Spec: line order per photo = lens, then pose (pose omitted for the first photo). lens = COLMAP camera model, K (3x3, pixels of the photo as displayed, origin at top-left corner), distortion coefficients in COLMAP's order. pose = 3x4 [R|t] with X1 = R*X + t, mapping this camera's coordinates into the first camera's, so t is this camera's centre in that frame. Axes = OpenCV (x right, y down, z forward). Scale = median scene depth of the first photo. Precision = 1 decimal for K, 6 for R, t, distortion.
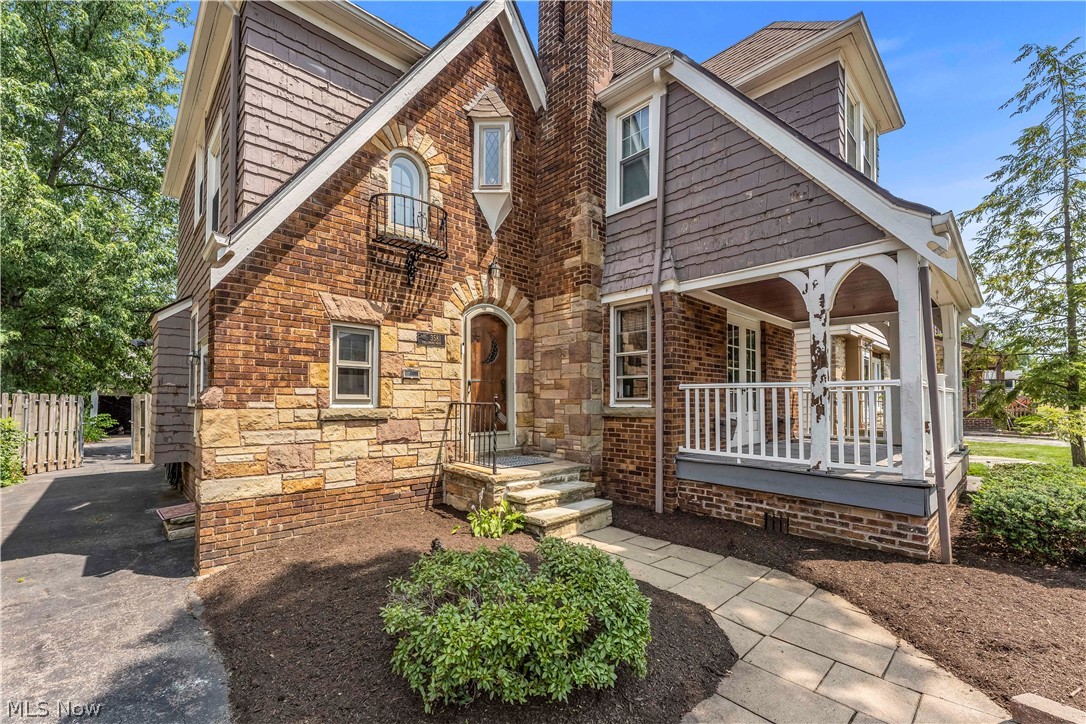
lens RADIAL K [[447.3, 0, 540.5], [0, 447.3, 368.3], [0, 0, 1]] dist [0.000006, -0.000075]
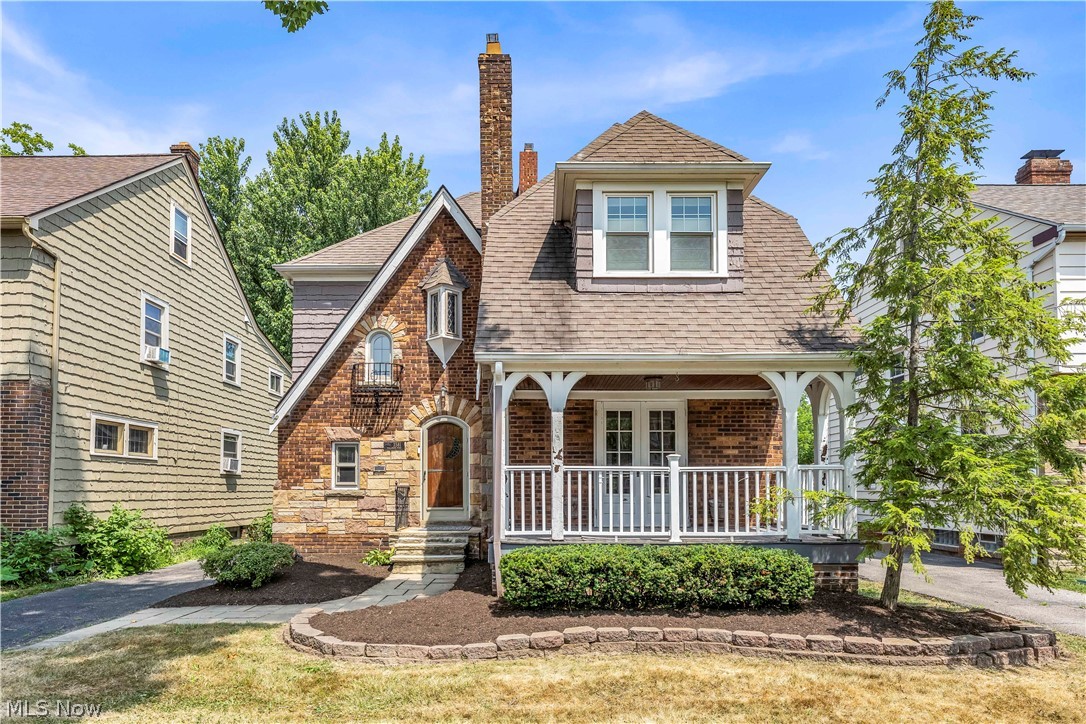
lens RADIAL K [[629.8, 0, 576.9], [0, 629.8, 420.8], [0, 0, 1]] dist [0.002901, 0.000413]
pose [[0.749421, -0.076298, -0.657683, 1.666616], [0.052966, 0.997063, -0.055315, 0.003630], [0.659972, 0.006620, 0.751261, -0.226023]]
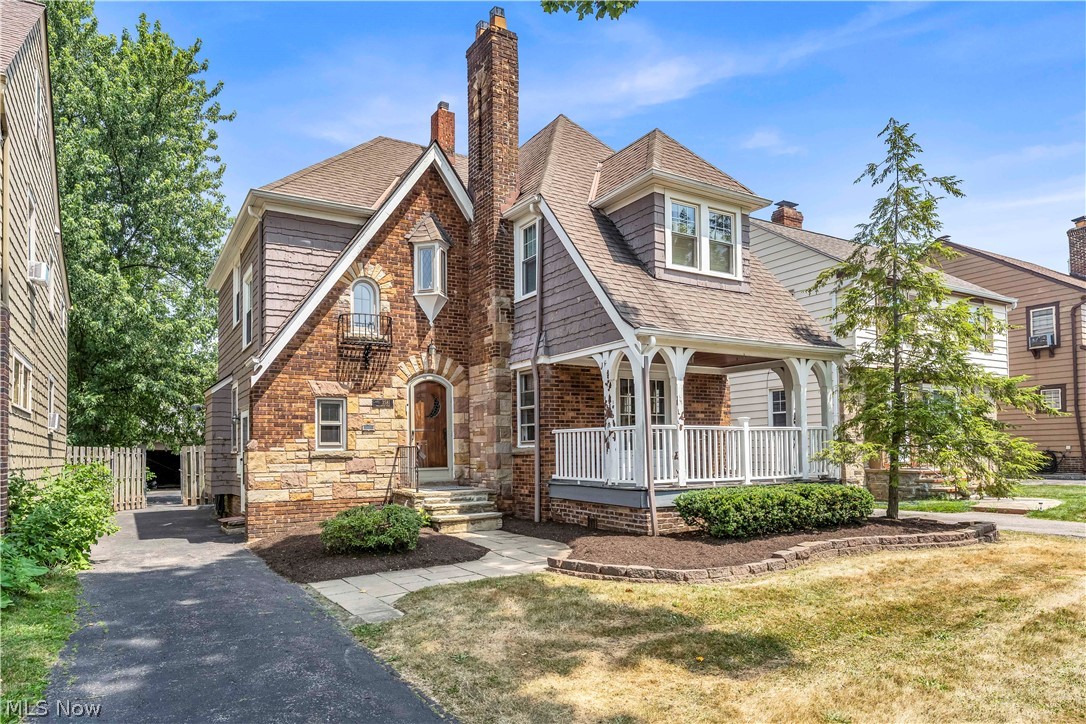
lens RADIAL K [[656.2, 0, 543.6], [0, 656.2, 377.6], [0, 0, 1]] dist [-0.002450, -0.000234]
pose [[0.982569, -0.039372, -0.181681, 0.662925], [0.032821, 0.998703, -0.038926, -0.047854], [0.182978, 0.032284, 0.982587, -1.012752]]
